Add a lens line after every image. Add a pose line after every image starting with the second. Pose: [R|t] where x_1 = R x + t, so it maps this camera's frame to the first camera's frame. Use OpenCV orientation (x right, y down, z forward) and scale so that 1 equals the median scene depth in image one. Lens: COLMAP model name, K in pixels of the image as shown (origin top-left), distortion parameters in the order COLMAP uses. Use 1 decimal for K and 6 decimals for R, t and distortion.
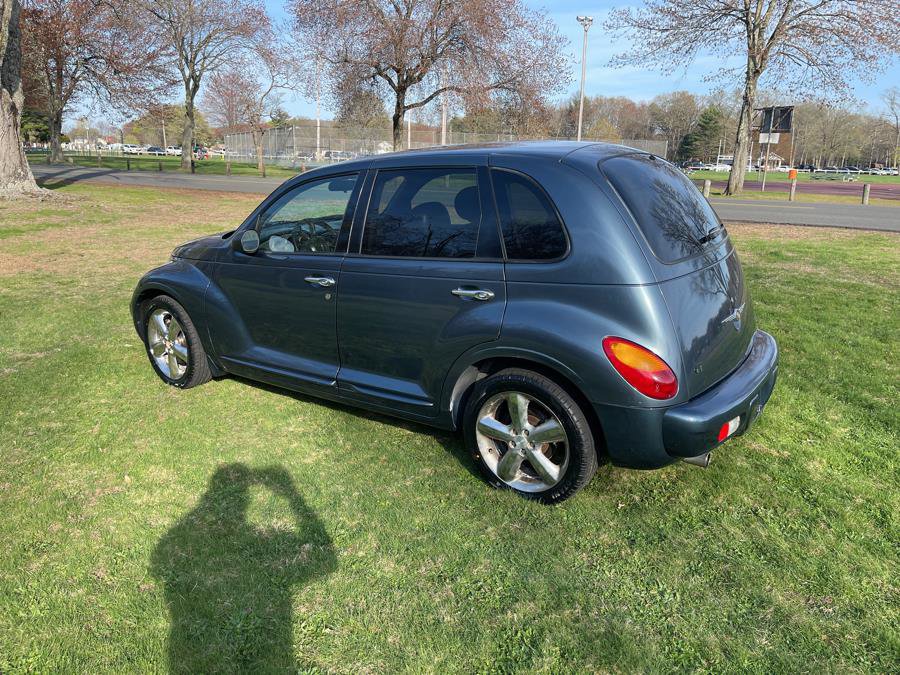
lens RADIAL K [[685.4, 0, 449.0], [0, 685.4, 330.9], [0, 0, 1]] dist [0.080609, -0.123268]
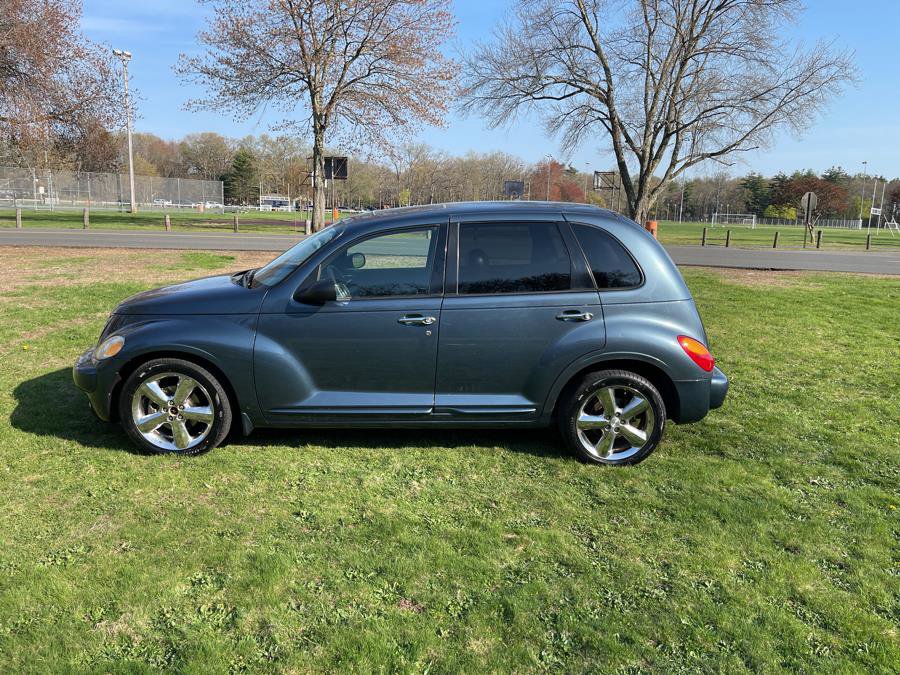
lens RADIAL K [[660.3, 0, 450.0], [0, 660.3, 337.5], [0, 0, 1]] dist [0.069223, -0.139303]
pose [[0.788431, -0.107074, 0.605732, -0.781374], [0.128548, 0.991671, 0.007975, -0.046994], [-0.601541, 0.071578, 0.795628, 0.110043]]
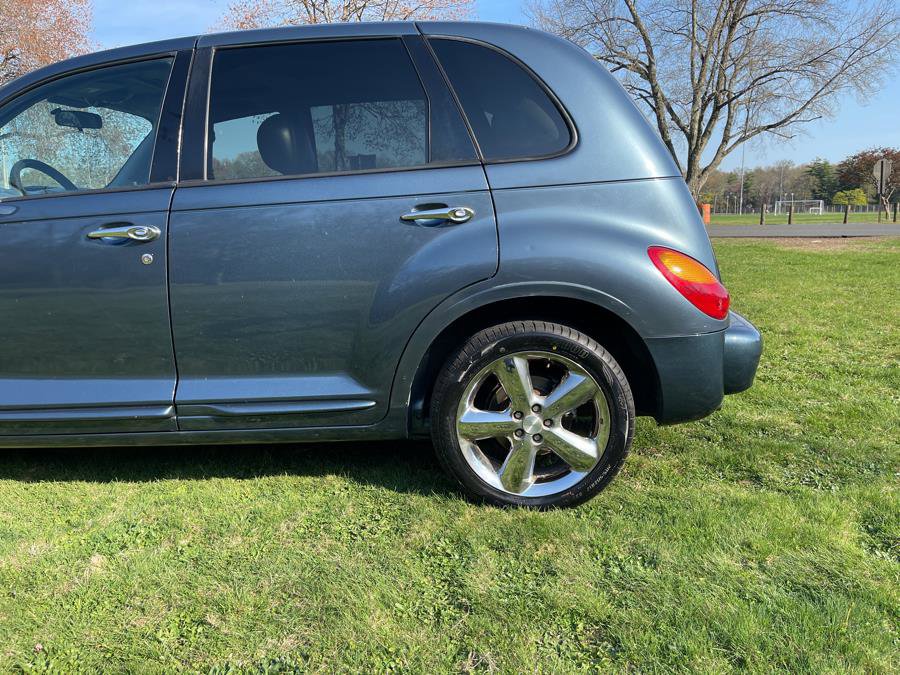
lens RADIAL K [[663.4, 0, 453.2], [0, 663.4, 337.2], [0, 0, 1]] dist [0.103912, -0.163611]
pose [[0.828881, -0.128852, 0.544384, -0.268761], [0.162307, 0.986647, -0.013597, 0.060776], [-0.535362, 0.099627, 0.838726, 0.384976]]
